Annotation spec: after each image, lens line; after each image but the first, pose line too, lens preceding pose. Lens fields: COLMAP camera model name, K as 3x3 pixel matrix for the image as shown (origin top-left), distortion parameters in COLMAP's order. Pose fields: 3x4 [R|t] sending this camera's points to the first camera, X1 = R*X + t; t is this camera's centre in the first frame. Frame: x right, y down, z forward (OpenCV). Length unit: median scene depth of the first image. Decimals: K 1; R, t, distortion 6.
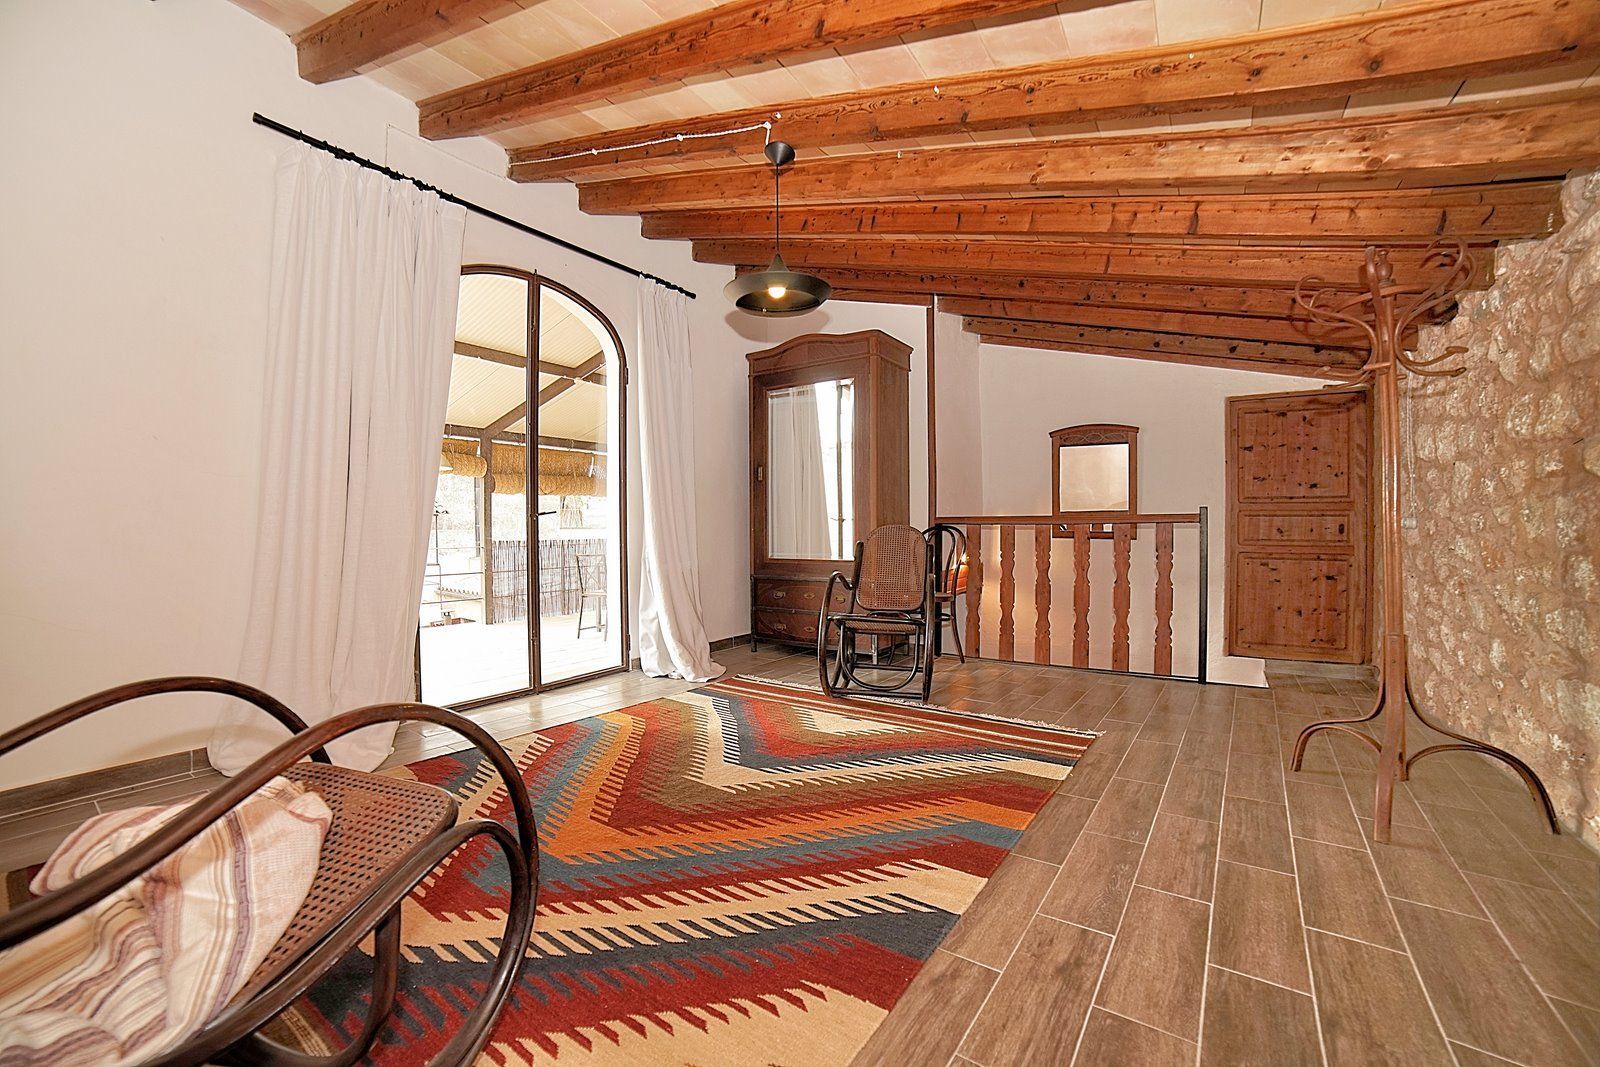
lens RADIAL K [[648.6, 0, 800.0], [0, 648.6, 533.5], [0, 0, 1]] dist [-0.051024, 0.000153]
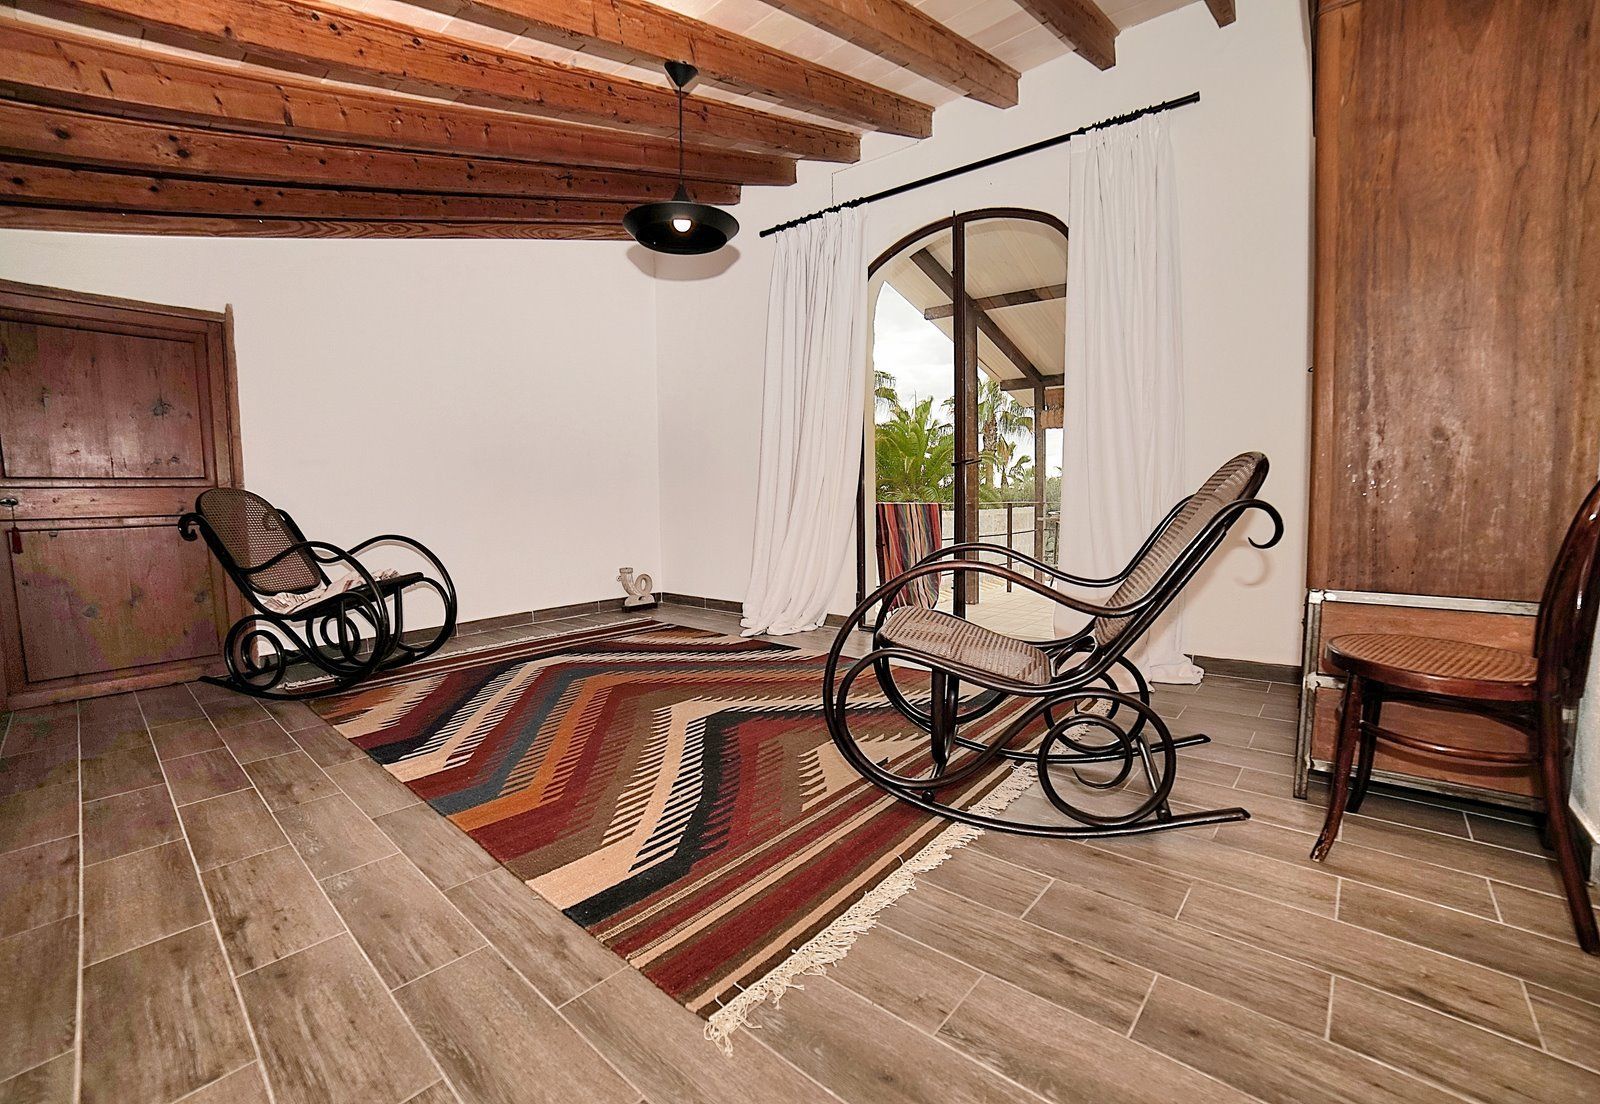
lens RADIAL K [[691.3, 0, 800.0], [0, 691.3, 552.0], [0, 0, 1]] dist [-0.103404, 0.017109]
pose [[-0.112843, 0.065343, -0.991462, 0.911178], [-0.014036, 0.997631, 0.067347, 0.050551], [0.993514, 0.021516, -0.111659, 1.249912]]
